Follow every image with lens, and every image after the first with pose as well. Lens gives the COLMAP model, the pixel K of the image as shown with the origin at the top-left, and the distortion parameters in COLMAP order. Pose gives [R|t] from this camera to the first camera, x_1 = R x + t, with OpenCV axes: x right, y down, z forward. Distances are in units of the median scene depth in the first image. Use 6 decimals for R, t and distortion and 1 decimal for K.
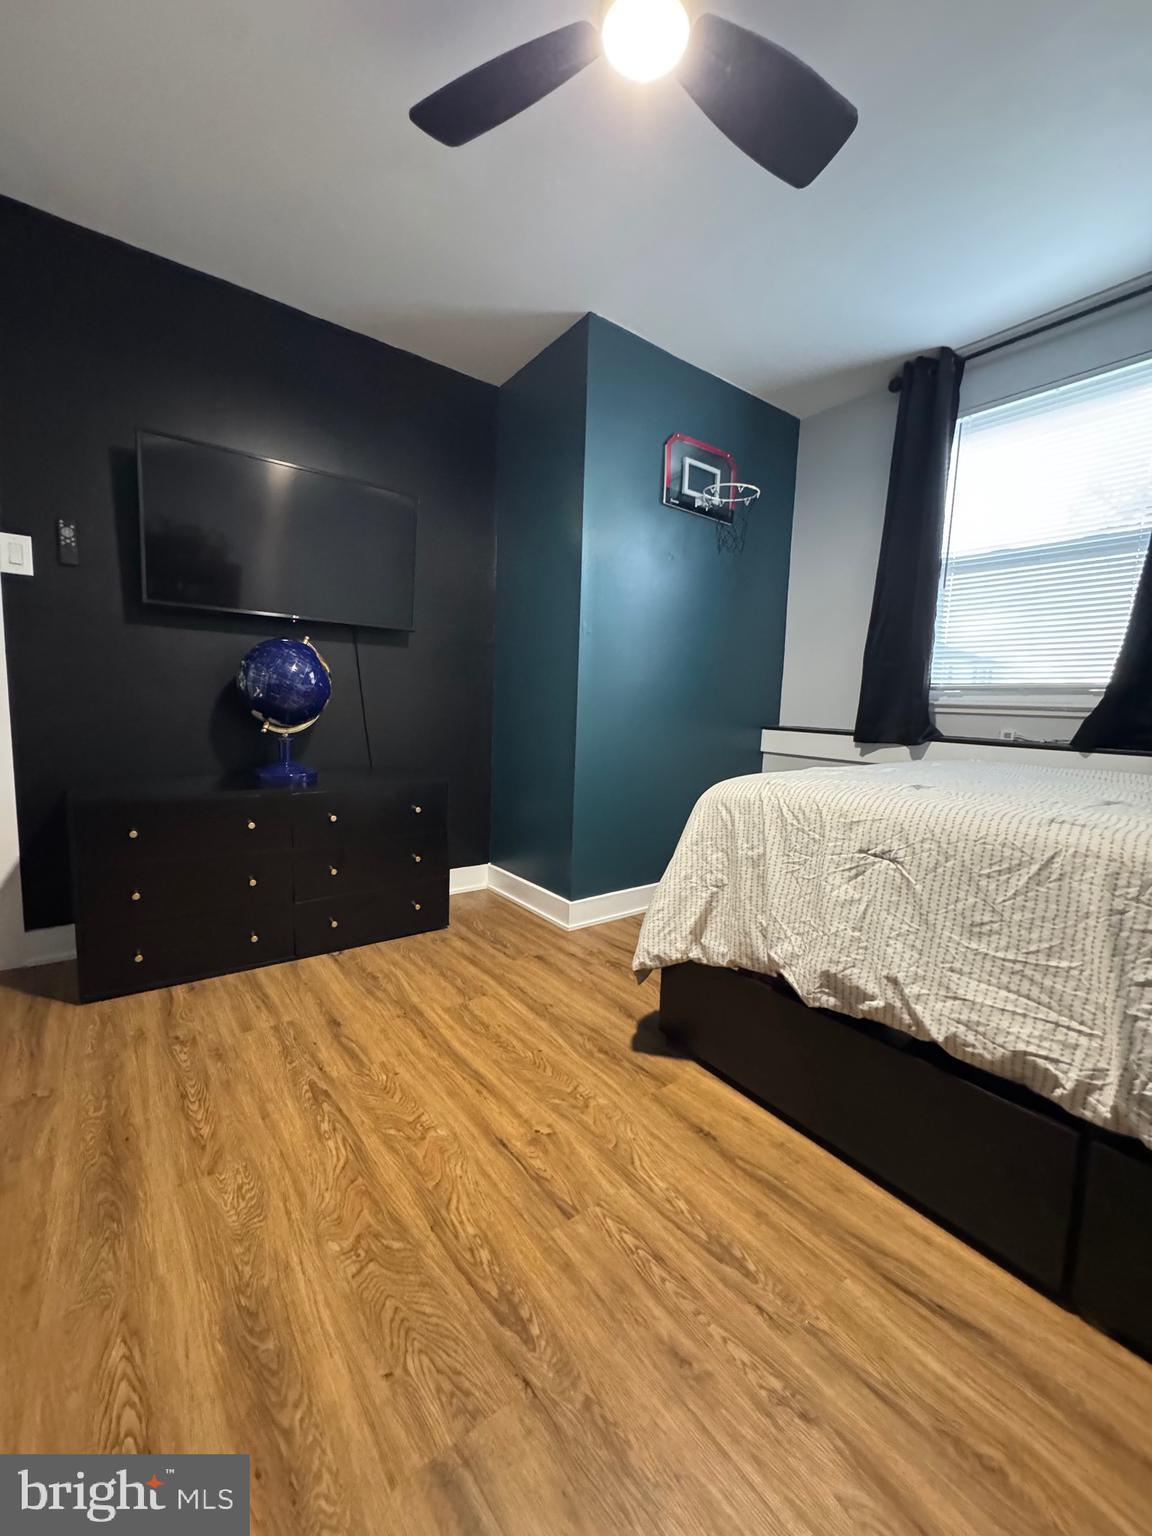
lens RADIAL K [[614.9, 0, 580.6], [0, 614.9, 772.3], [0, 0, 1]] dist [-0.003388, 0.000103]
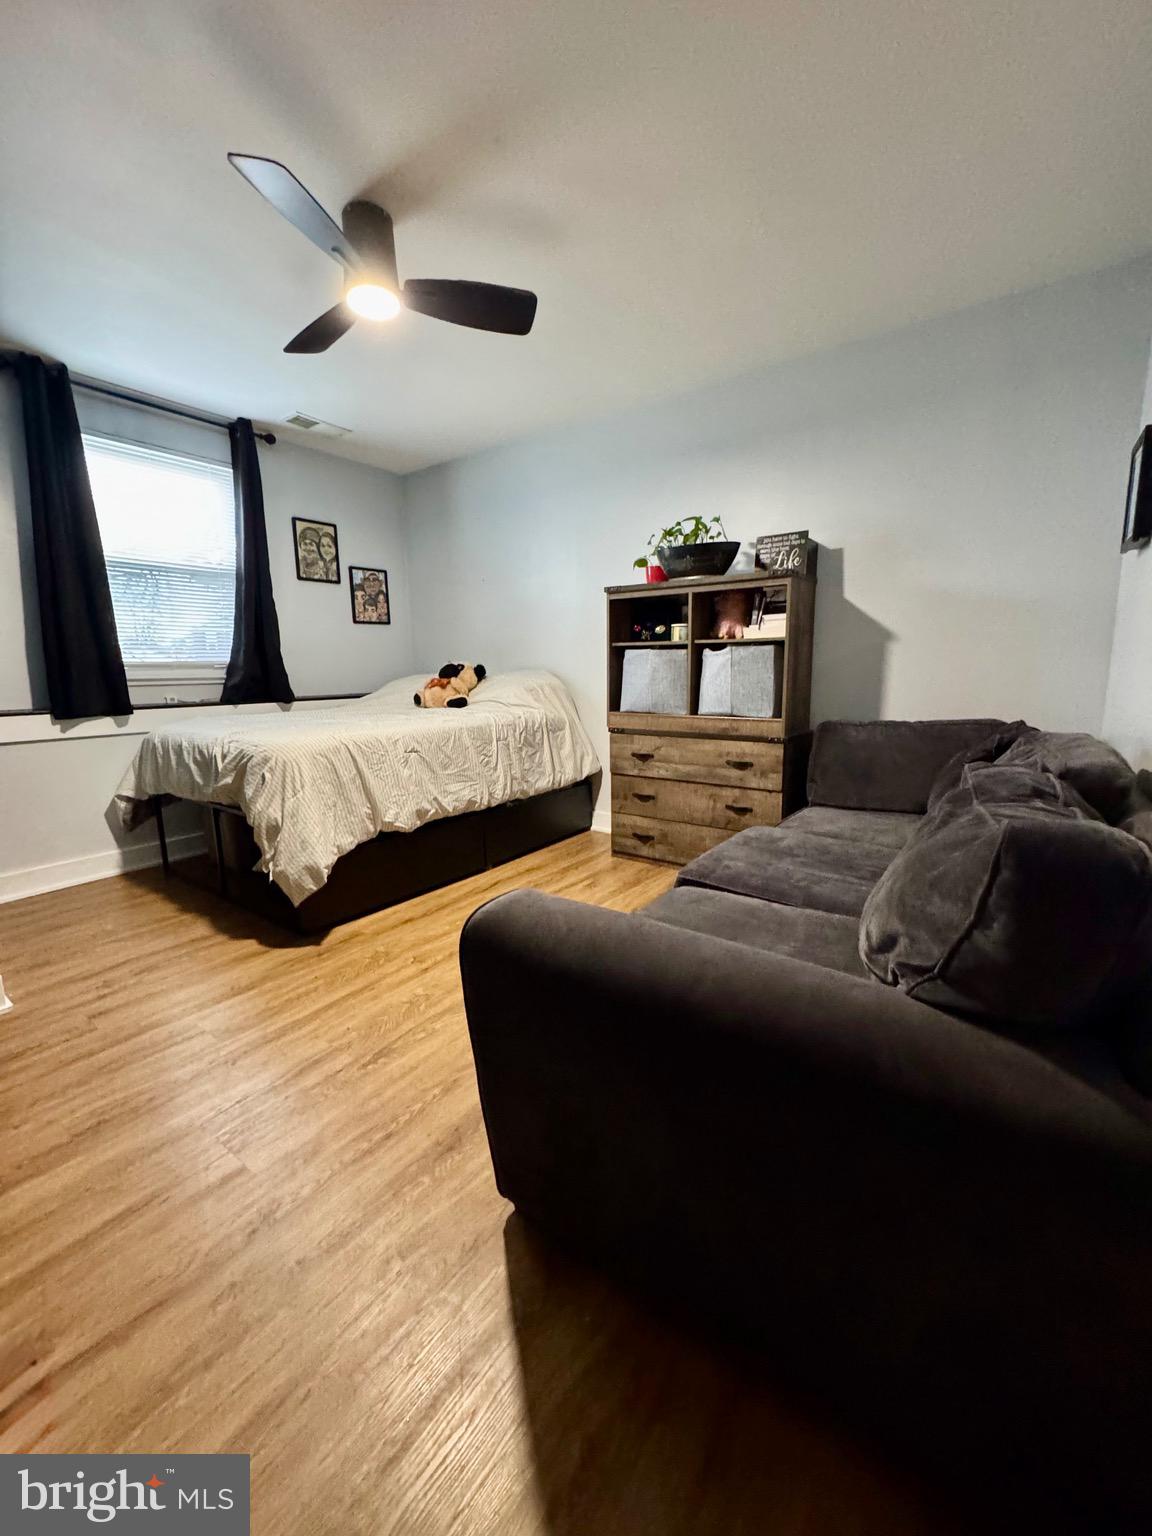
lens RADIAL K [[614.9, 0, 579.8], [0, 614.9, 769.2], [0, 0, 1]] dist [-0.003388, 0.000103]
pose [[-0.290913, -0.186179, 0.938460, -1.469244], [0.110613, 0.967761, 0.226281, -0.195500], [-0.950334, 0.169634, -0.260940, 0.842621]]
